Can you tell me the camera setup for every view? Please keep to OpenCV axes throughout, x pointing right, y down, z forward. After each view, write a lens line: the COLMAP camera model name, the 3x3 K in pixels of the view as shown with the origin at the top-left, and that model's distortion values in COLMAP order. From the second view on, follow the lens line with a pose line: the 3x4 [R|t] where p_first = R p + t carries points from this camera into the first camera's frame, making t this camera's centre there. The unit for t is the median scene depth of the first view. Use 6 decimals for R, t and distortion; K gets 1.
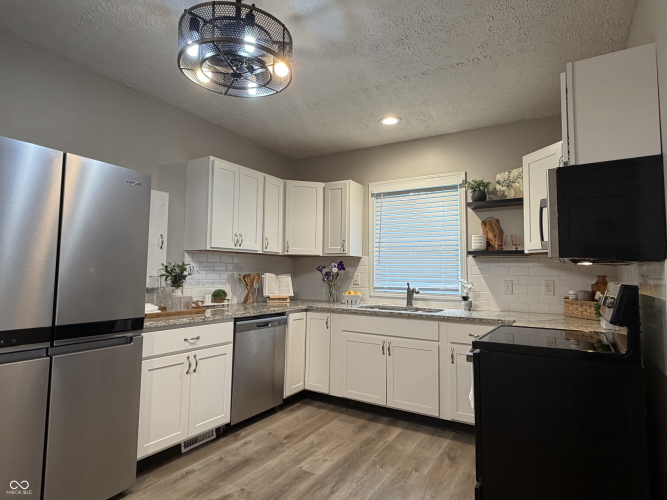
lens RADIAL K [[381.6, 0, 333.5], [0, 381.6, 249.8], [0, 0, 1]] dist [-0.003624, 0.000881]
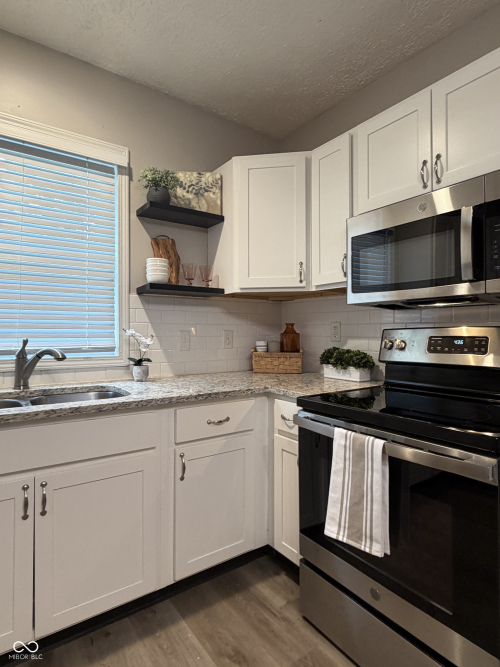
lens RADIAL K [[381.6, 0, 249.3], [0, 381.6, 328.3], [0, 0, 1]] dist [-0.003624, 0.000881]
pose [[0.385528, -0.003756, 0.922689, -0.138521], [-0.052499, 0.998282, 0.026000, 0.050983], [-0.921202, -0.058464, 0.384668, 0.618160]]
